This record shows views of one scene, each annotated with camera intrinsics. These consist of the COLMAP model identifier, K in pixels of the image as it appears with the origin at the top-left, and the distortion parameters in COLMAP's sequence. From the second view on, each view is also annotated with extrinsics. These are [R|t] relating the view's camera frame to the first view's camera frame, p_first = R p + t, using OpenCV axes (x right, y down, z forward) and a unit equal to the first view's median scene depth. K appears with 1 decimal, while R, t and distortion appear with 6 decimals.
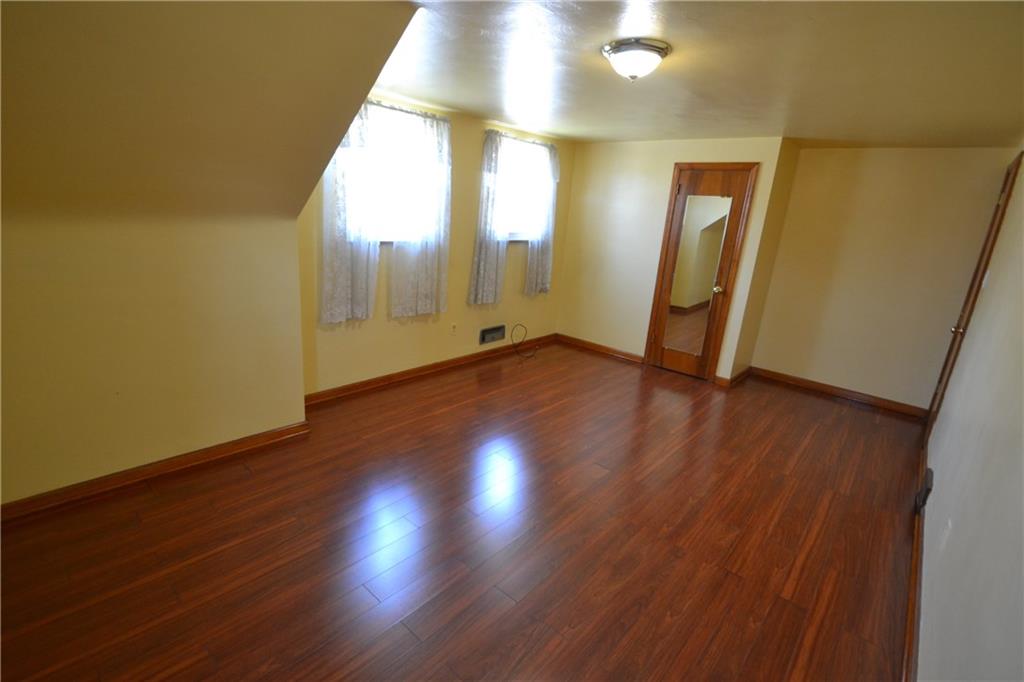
lens RADIAL K [[463.5, 0, 494.5], [0, 463.5, 346.4], [0, 0, 1]] dist [0.003462, -0.012955]
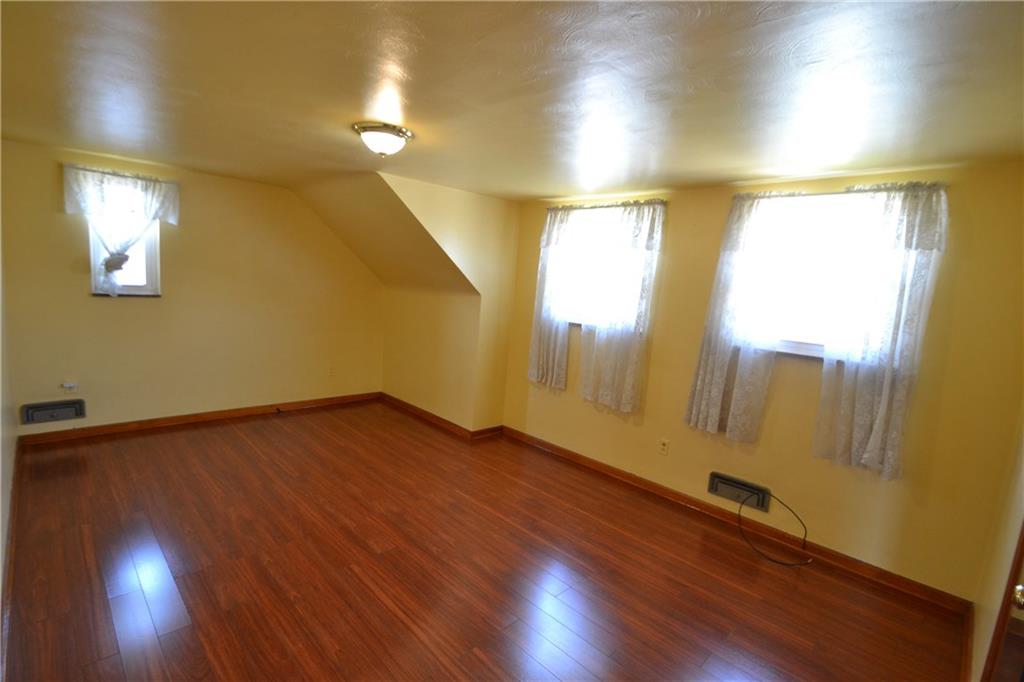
lens RADIAL K [[463.5, 0, 494.5], [0, 463.5, 346.4], [0, 0, 1]] dist [0.003462, -0.012955]
pose [[-0.039402, 0.079647, -0.996044, 0.799360], [-0.354607, 0.930822, 0.088460, -0.188800], [0.934185, 0.356690, -0.008433, 0.785297]]
